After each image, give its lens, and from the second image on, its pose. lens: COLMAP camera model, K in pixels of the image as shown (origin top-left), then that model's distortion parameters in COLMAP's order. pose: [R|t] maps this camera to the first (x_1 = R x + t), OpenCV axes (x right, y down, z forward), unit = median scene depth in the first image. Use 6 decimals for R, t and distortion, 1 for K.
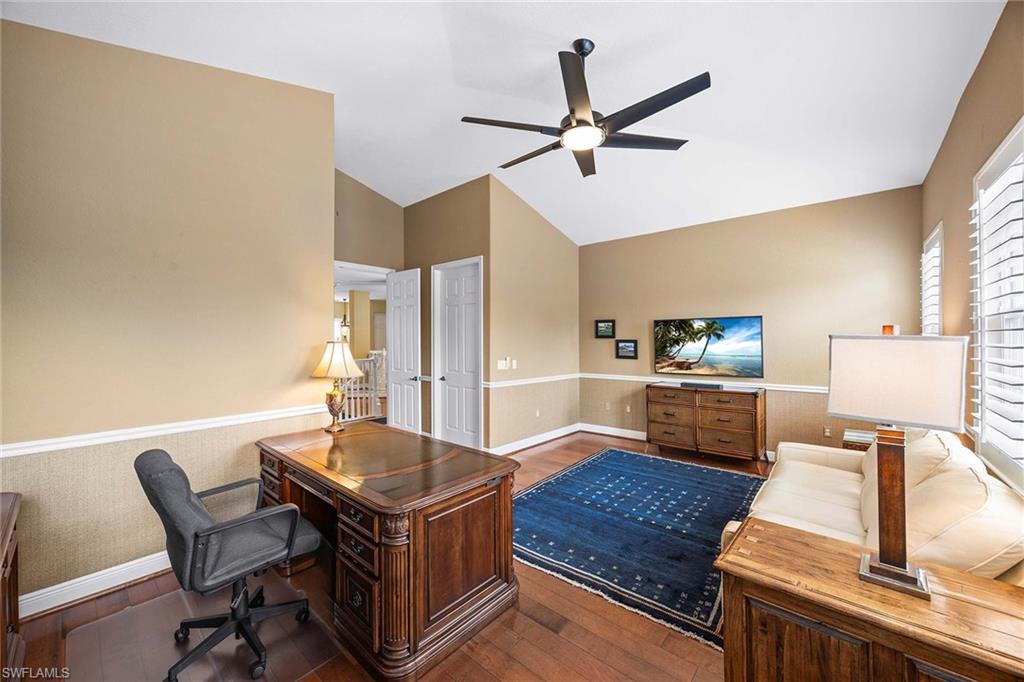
lens RADIAL K [[386.9, 0, 511.1], [0, 386.9, 339.8], [0, 0, 1]] dist [-0.001511, 0.000433]
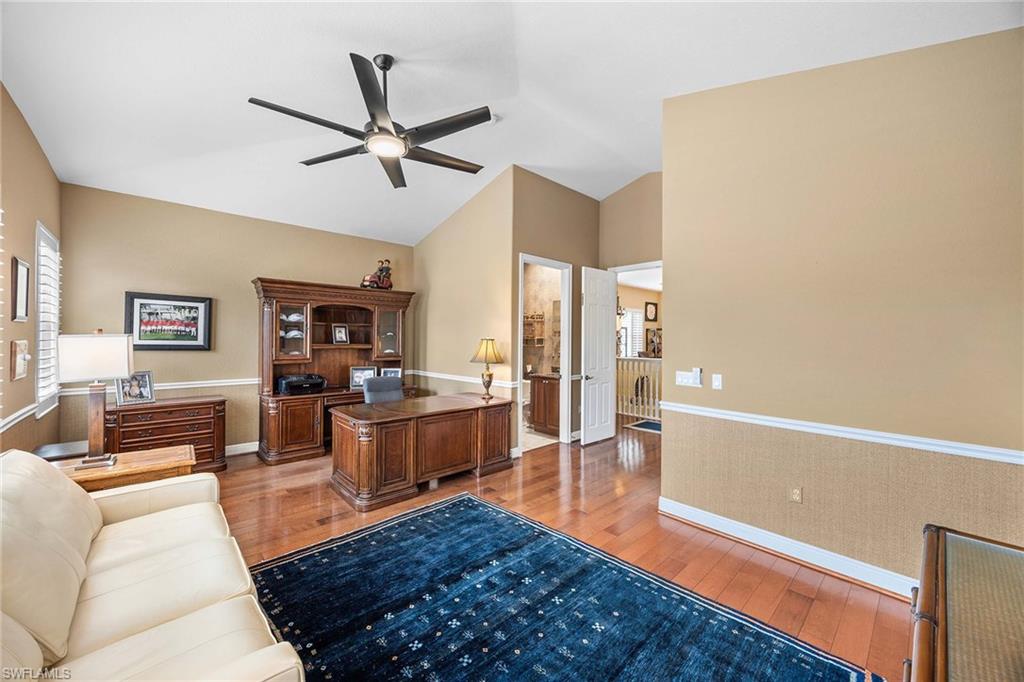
lens RADIAL K [[386.9, 0, 511.1], [0, 386.9, 339.8], [0, 0, 1]] dist [-0.001511, 0.000433]
pose [[-0.105832, 0.010177, -0.994332, 0.950847], [-0.013302, 0.999844, 0.011649, -0.003667], [0.994295, 0.014459, -0.105680, 1.156586]]
